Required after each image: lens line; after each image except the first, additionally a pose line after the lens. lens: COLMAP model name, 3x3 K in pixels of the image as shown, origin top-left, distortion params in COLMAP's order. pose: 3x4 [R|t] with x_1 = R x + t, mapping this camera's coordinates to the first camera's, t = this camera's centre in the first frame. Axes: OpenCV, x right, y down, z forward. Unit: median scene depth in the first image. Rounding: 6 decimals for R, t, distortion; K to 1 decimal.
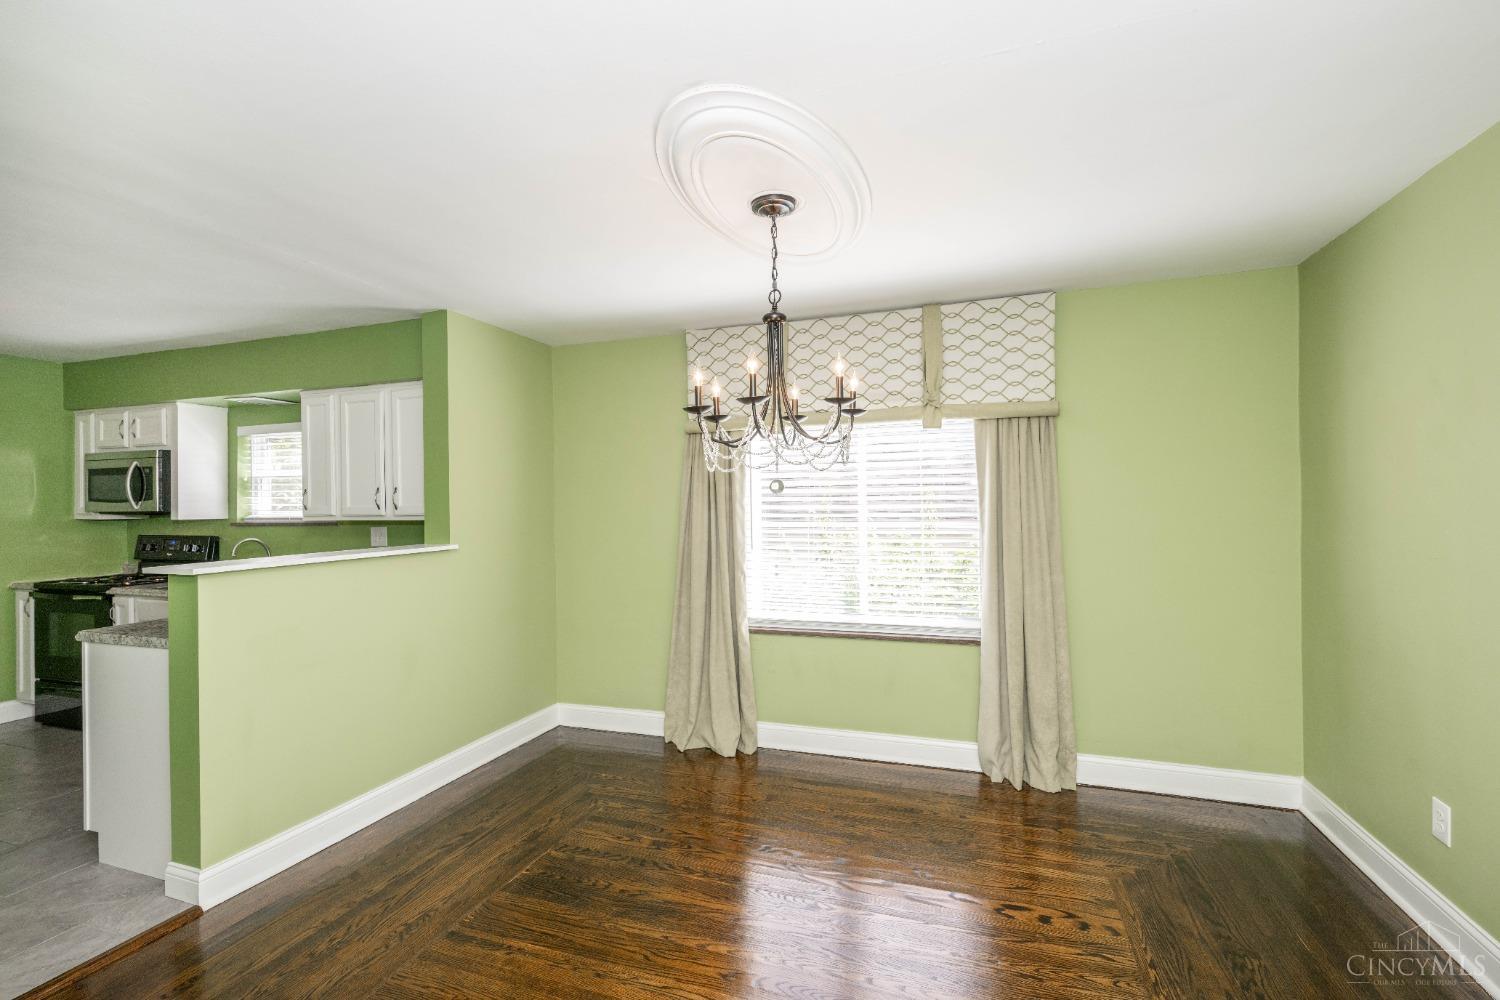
lens RADIAL K [[658.9, 0, 759.4], [0, 658.9, 504.4], [0, 0, 1]] dist [-0.001310, -0.001311]
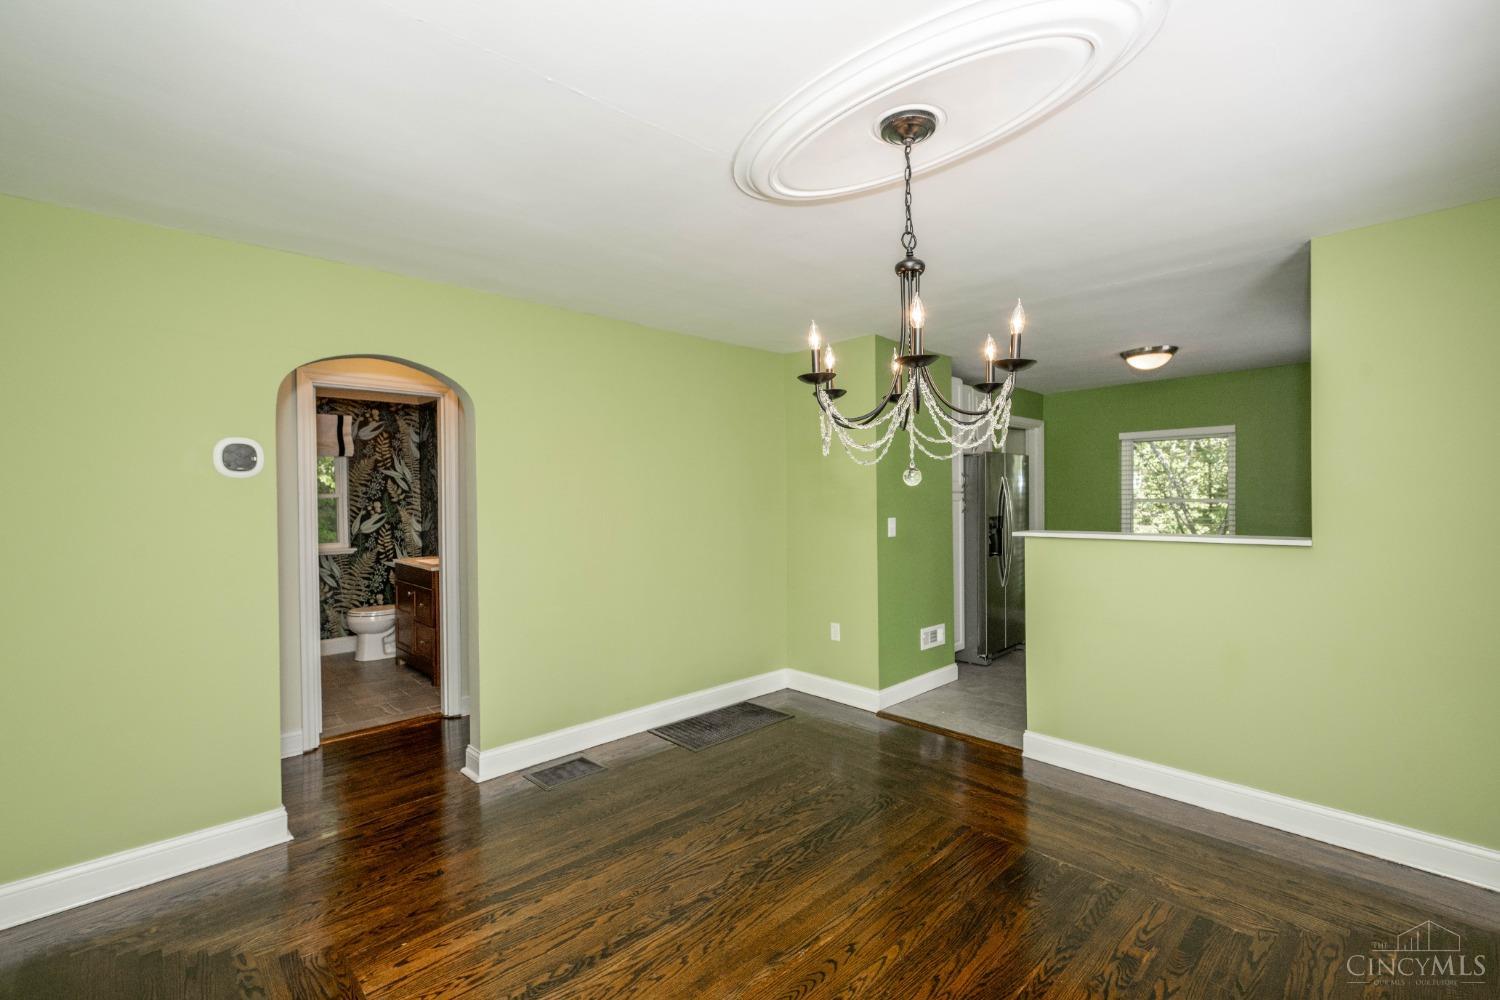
lens RADIAL K [[658.9, 0, 742.0], [0, 658.9, 513.1], [0, 0, 1]] dist [-0.001310, -0.001311]
pose [[-0.476796, 0.039106, -0.878144, 0.487789], [0.015125, 0.999227, 0.036286, -0.007847], [0.878884, 0.004019, -0.477019, 0.706739]]
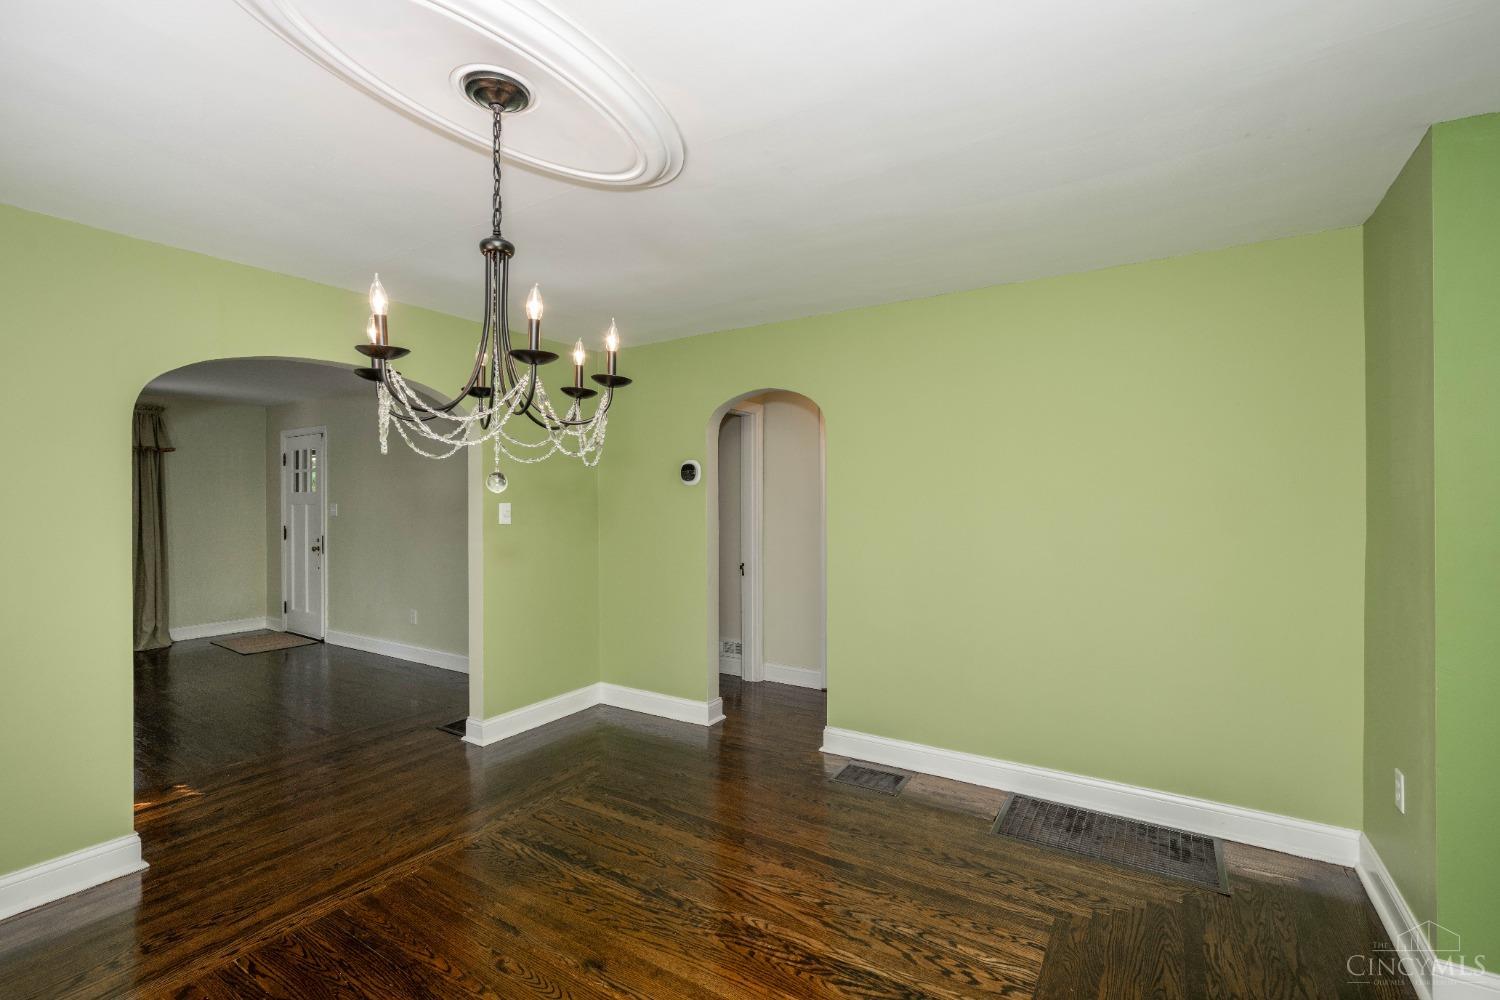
lens RADIAL K [[658.9, 0, 750.2], [0, 658.9, 498.4], [0, 0, 1]] dist [-0.001310, -0.001311]
pose [[-0.970378, 0.014373, 0.241163, -0.245835], [0.014802, 0.999890, -0.000033, -0.002898], [-0.241137, 0.003538, -0.970485, 0.964901]]
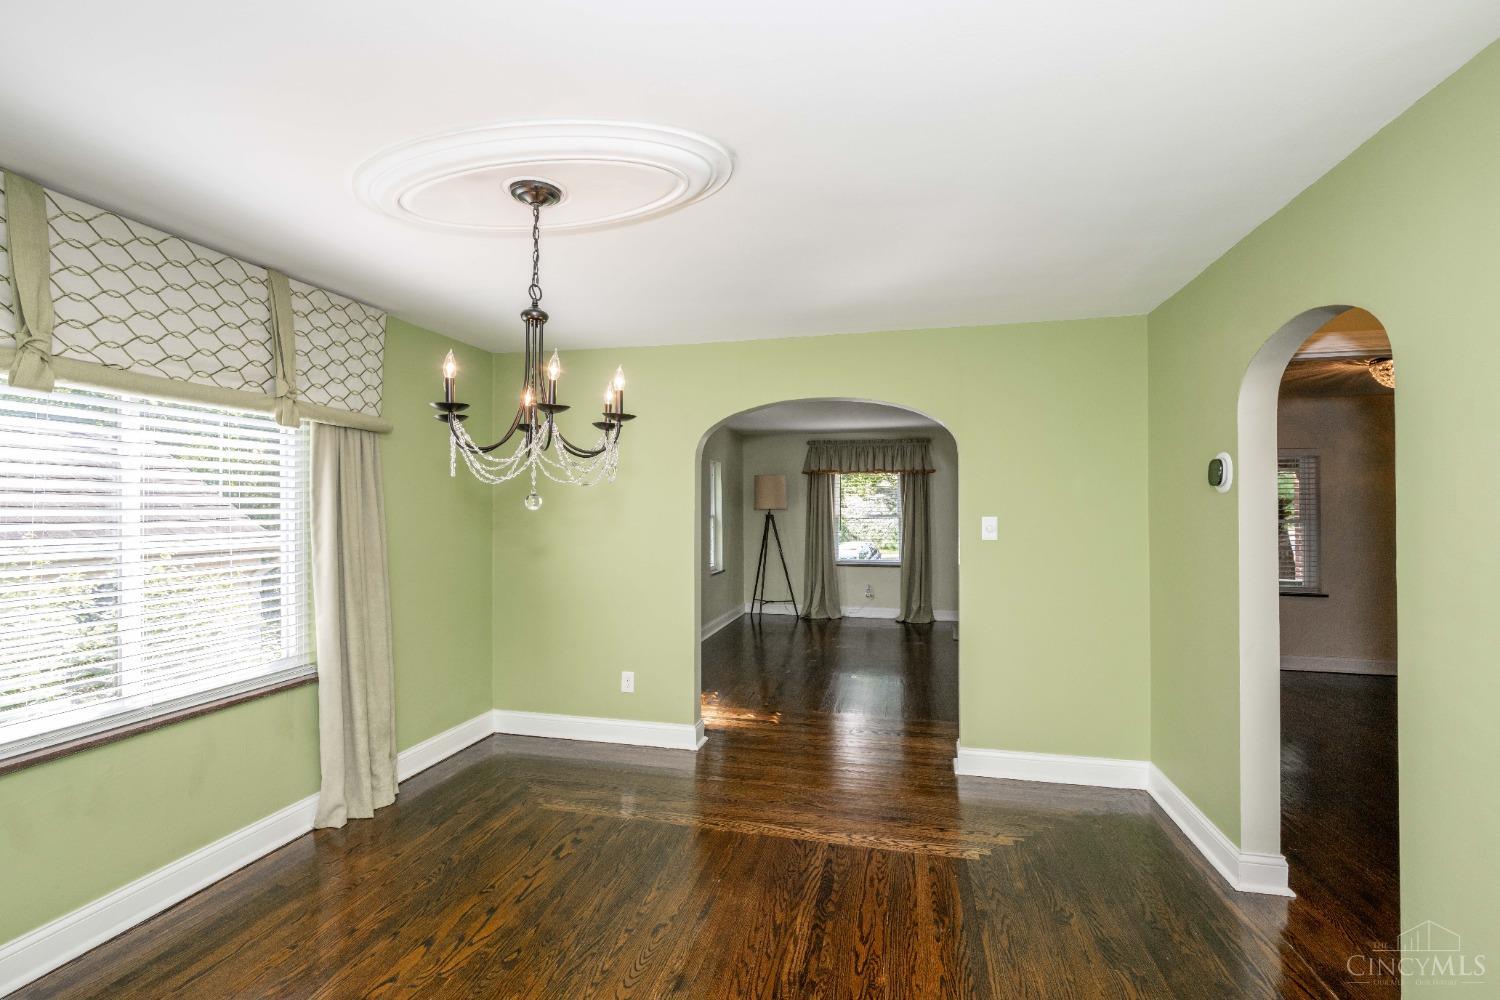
lens RADIAL K [[658.9, 0, 748.4], [0, 658.9, 499.3], [0, 0, 1]] dist [-0.001310, -0.001311]
pose [[-0.090693, 0.026657, 0.995522, -0.537245], [0.003178, 0.999644, -0.026478, -0.002758], [-0.995874, 0.000763, -0.090745, 0.465061]]
